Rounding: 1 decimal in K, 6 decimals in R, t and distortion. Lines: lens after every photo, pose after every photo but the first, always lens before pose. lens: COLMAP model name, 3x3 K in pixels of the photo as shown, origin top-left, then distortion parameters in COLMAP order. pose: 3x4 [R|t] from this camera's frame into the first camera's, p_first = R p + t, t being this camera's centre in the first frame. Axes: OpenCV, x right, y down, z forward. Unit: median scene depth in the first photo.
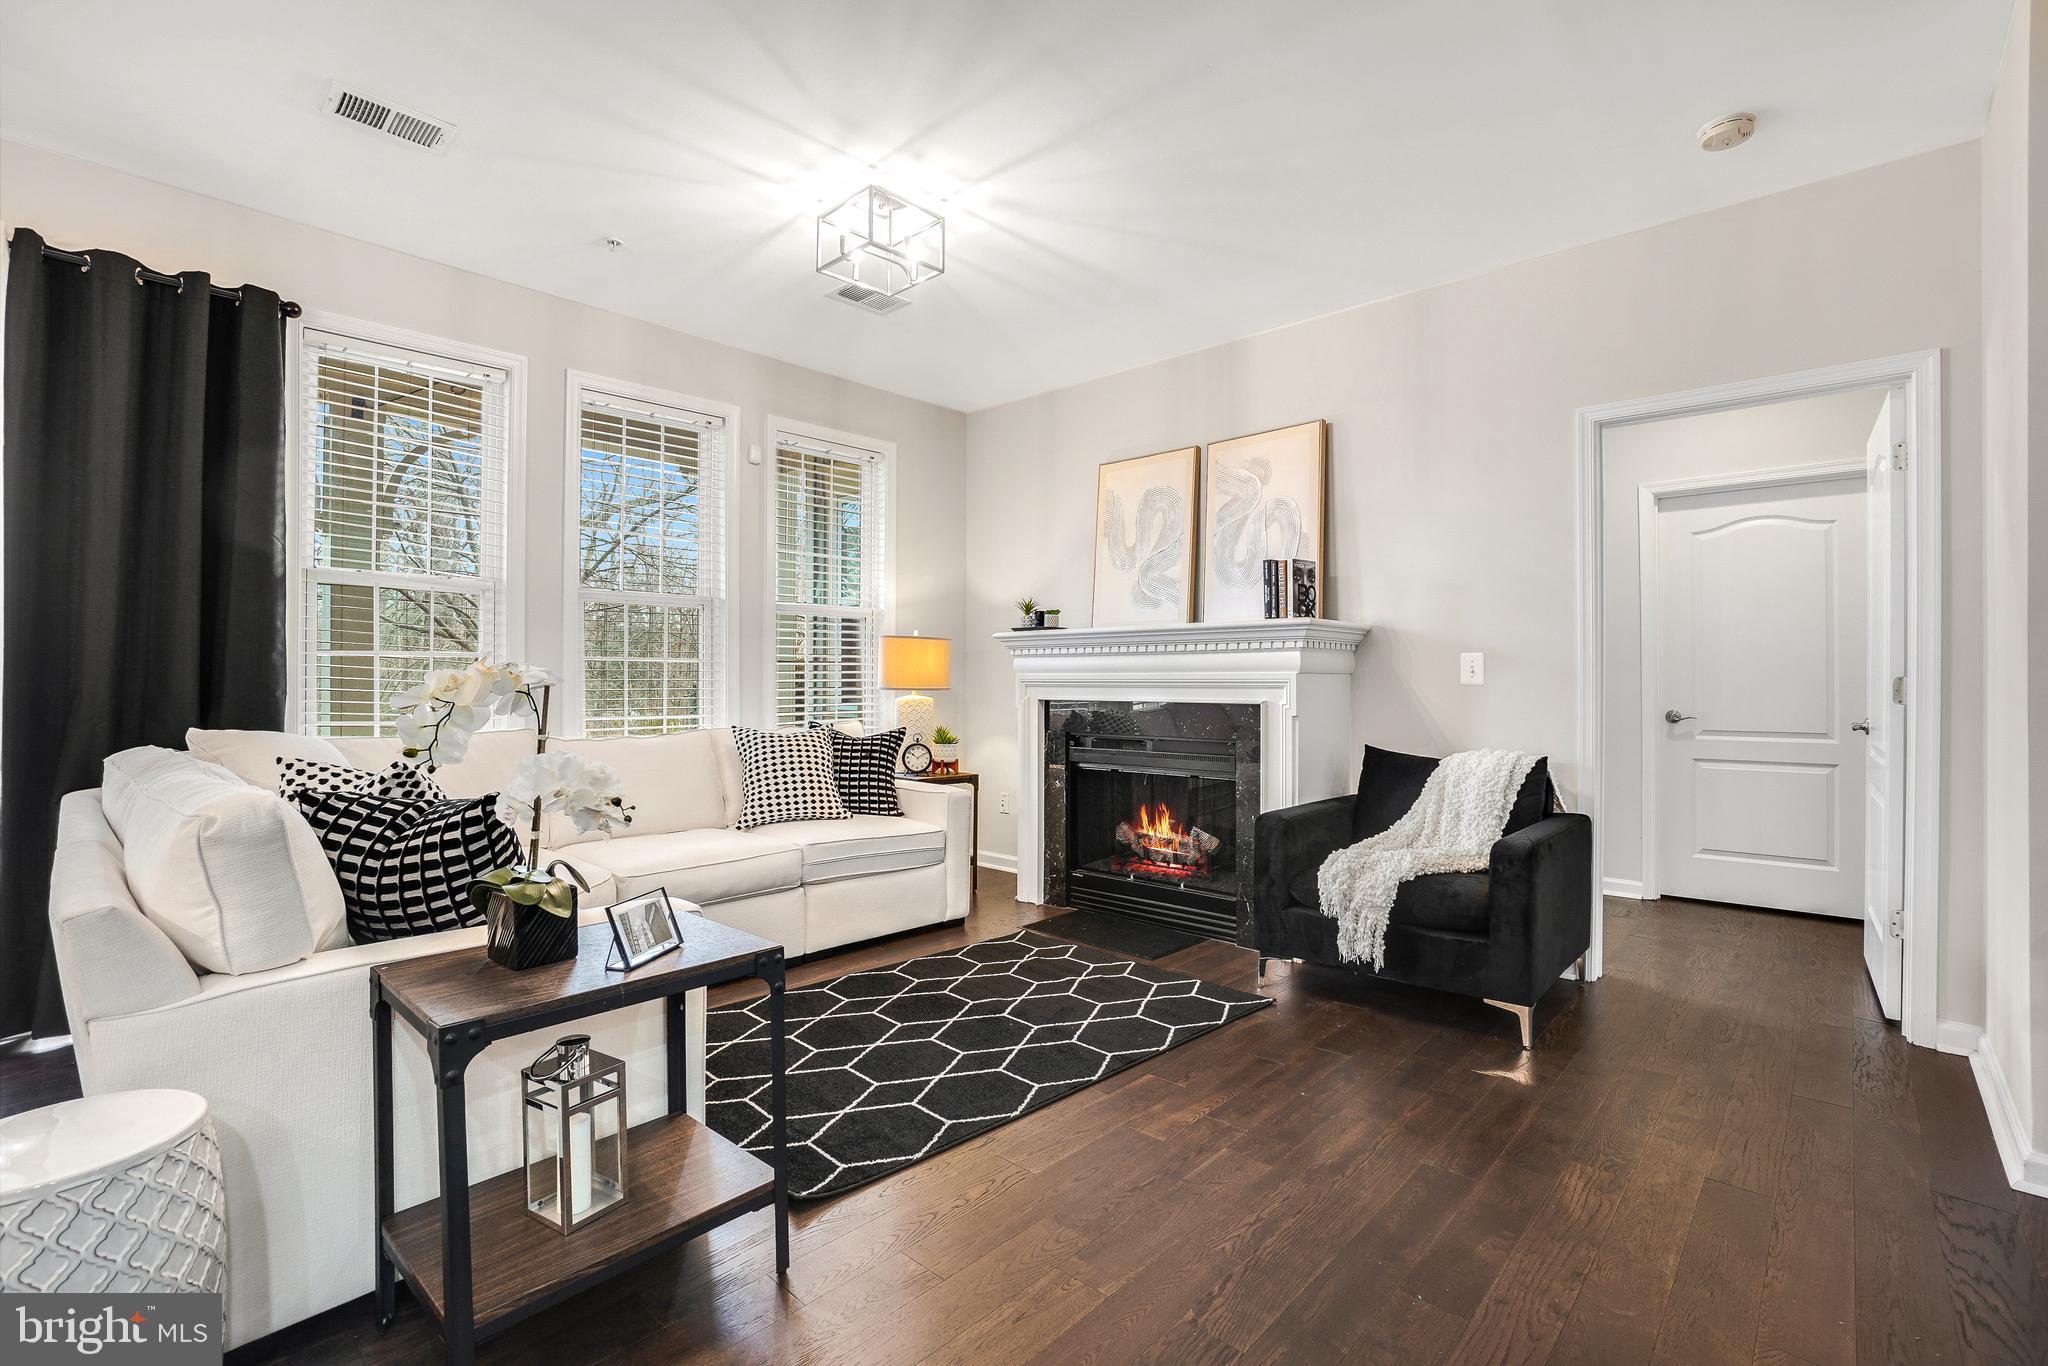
lens RADIAL K [[910.6, 0, 1001.7], [0, 910.6, 678.4], [0, 0, 1]] dist [-0.031744, 0.002053]
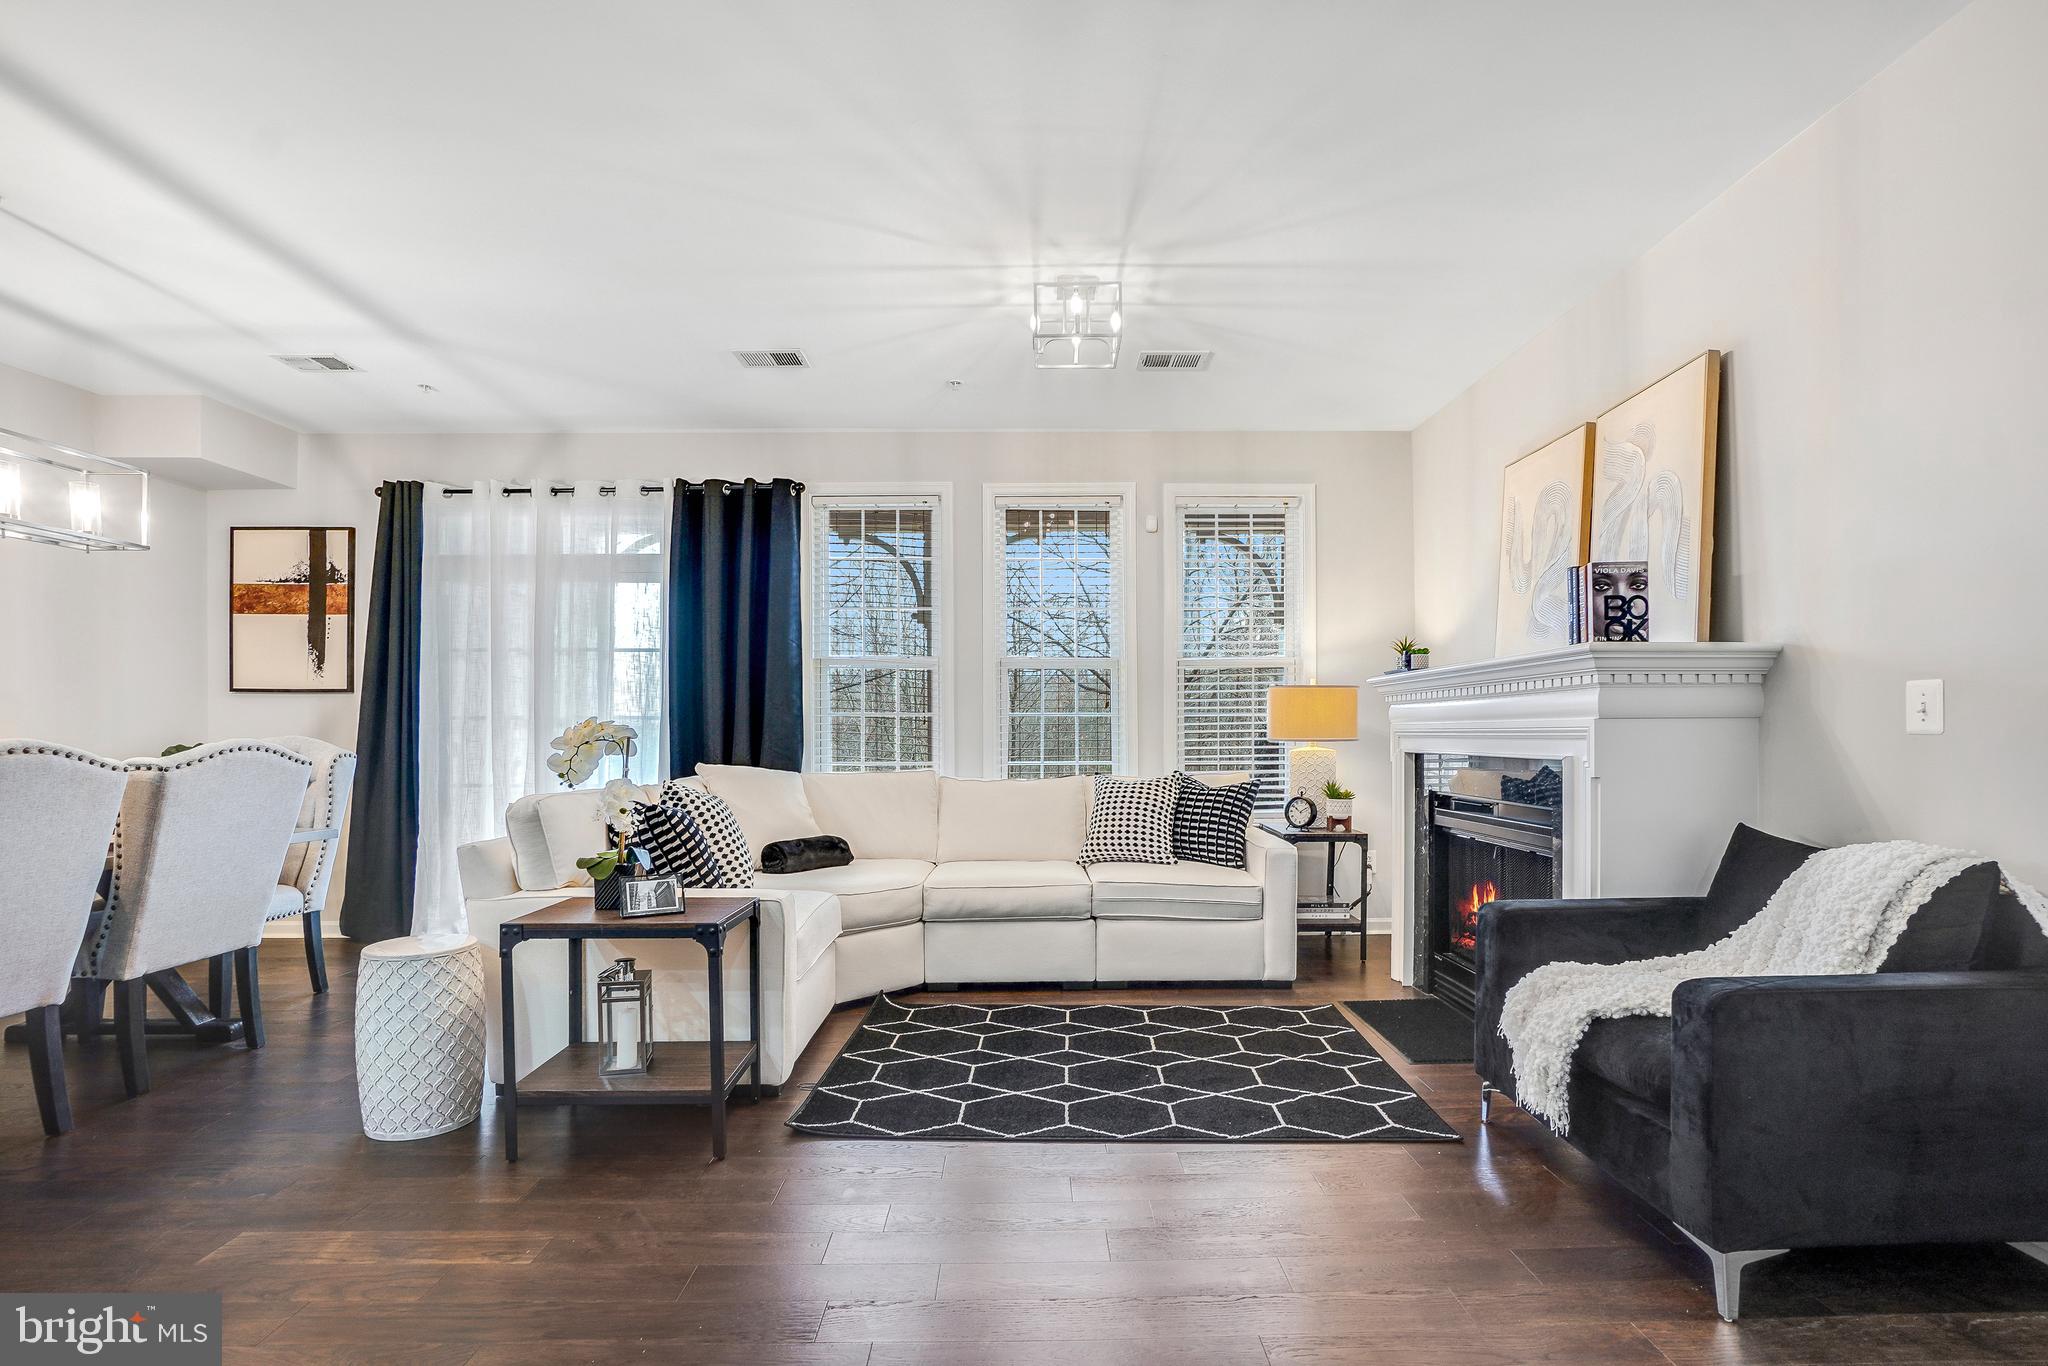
lens RADIAL K [[910.6, 0, 1047.0], [0, 910.6, 733.4], [0, 0, 1]] dist [-0.031744, 0.002053]
pose [[0.712359, -0.003753, -0.701805, 0.496393], [0.005654, 0.999984, 0.000392, 0.003320], [0.701792, -0.004247, 0.712369, 0.168262]]
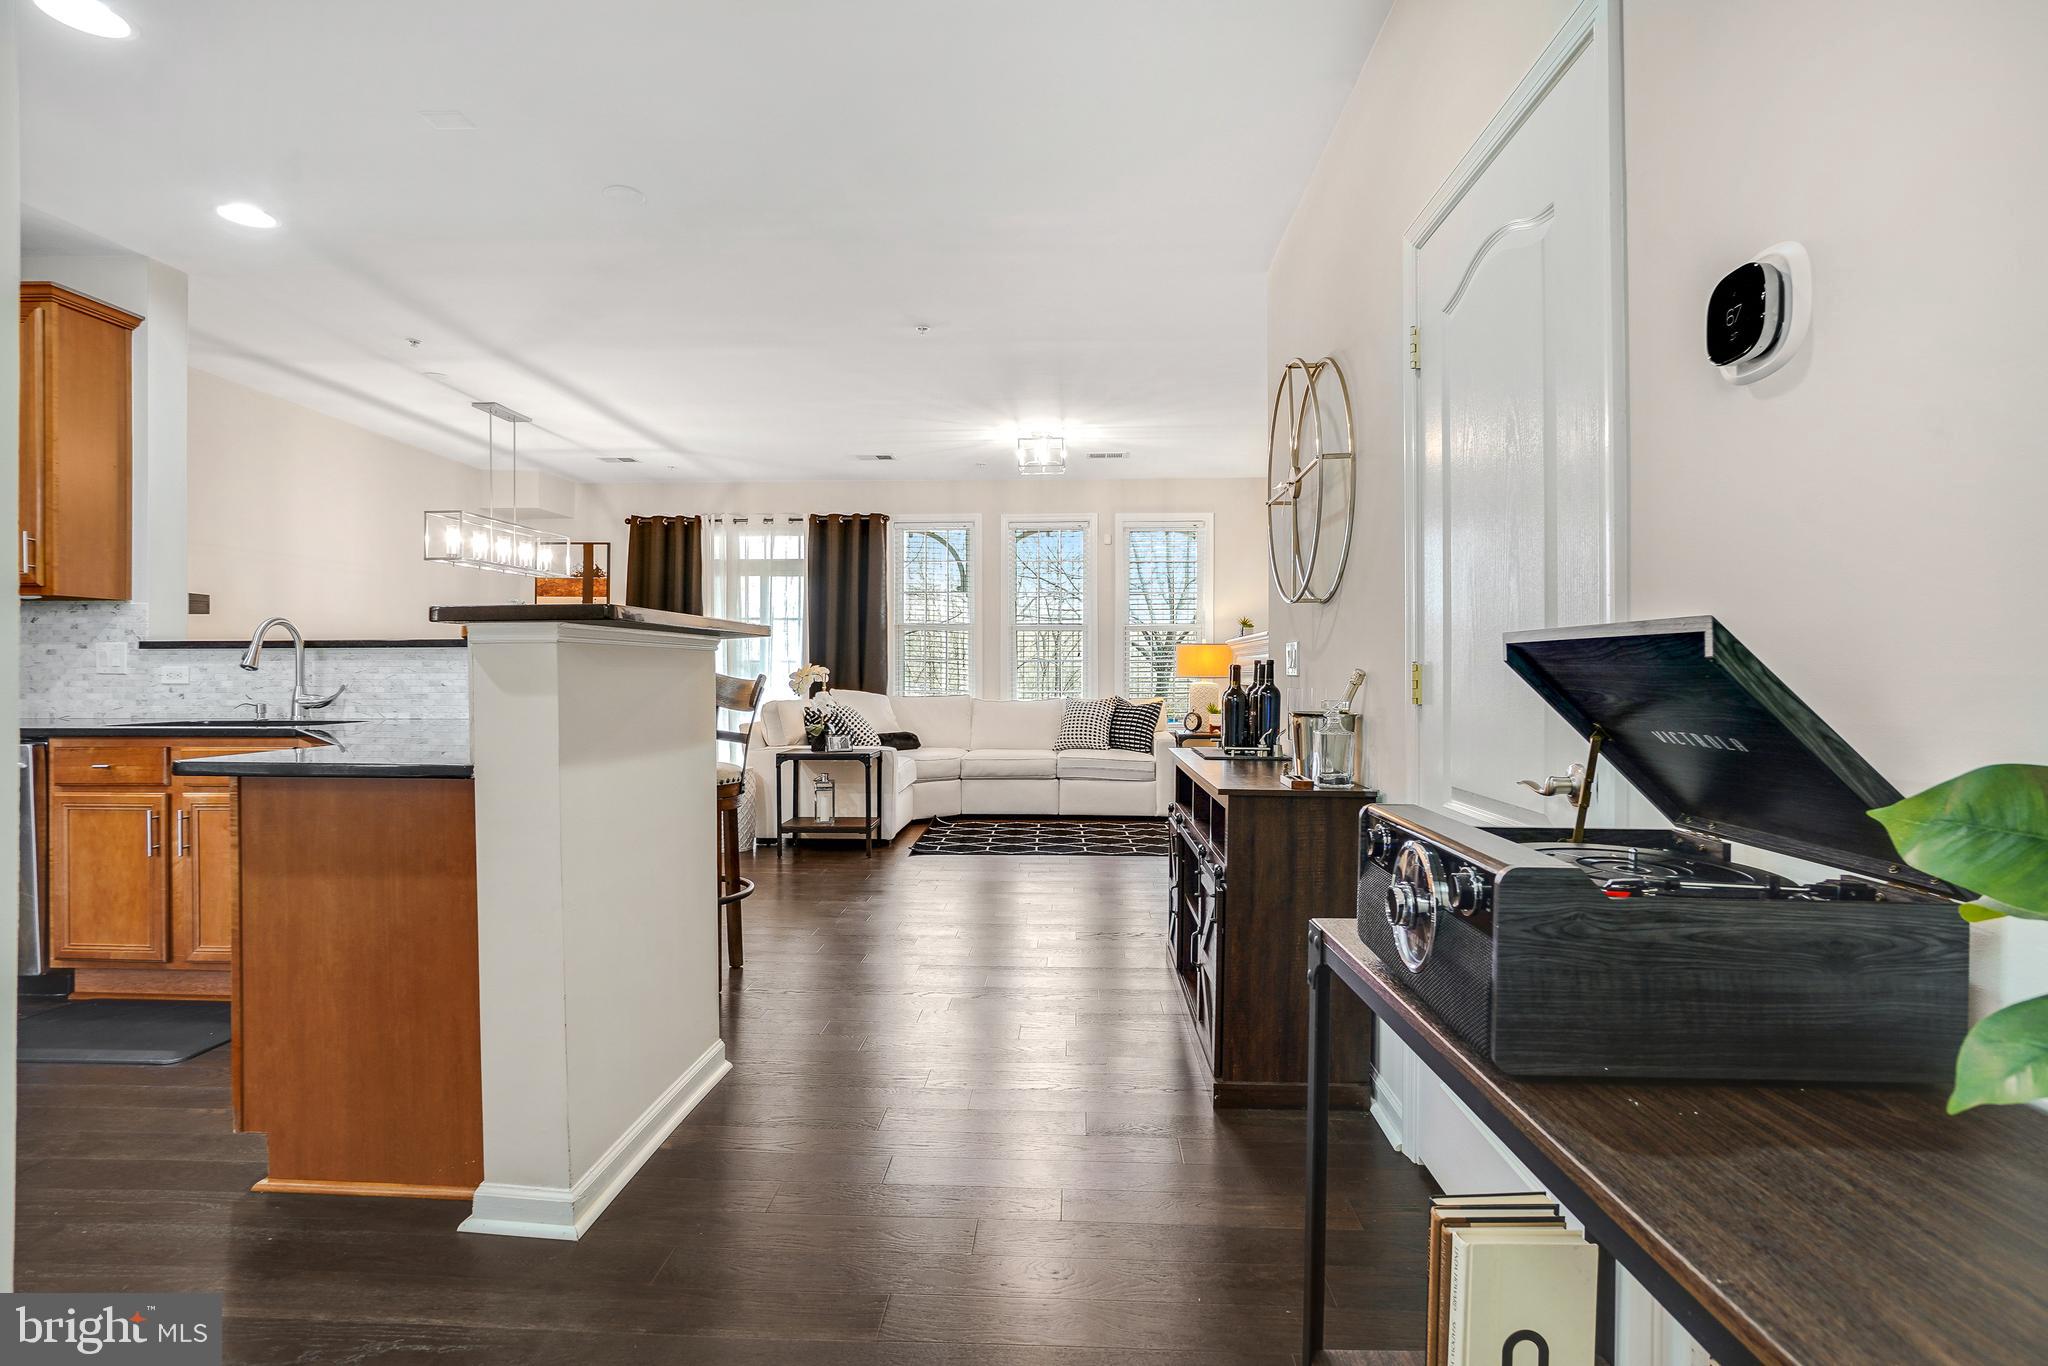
lens RADIAL K [[972.1, 0, 1031.7], [0, 972.1, 674.7], [0, 0, 1]] dist [-0.029553, -0.000421]
pose [[0.661252, -0.001867, -0.750162, 1.236928], [0.001011, 0.999998, -0.001598, 0.011934], [0.750163, 0.000298, 0.661252, -0.385640]]
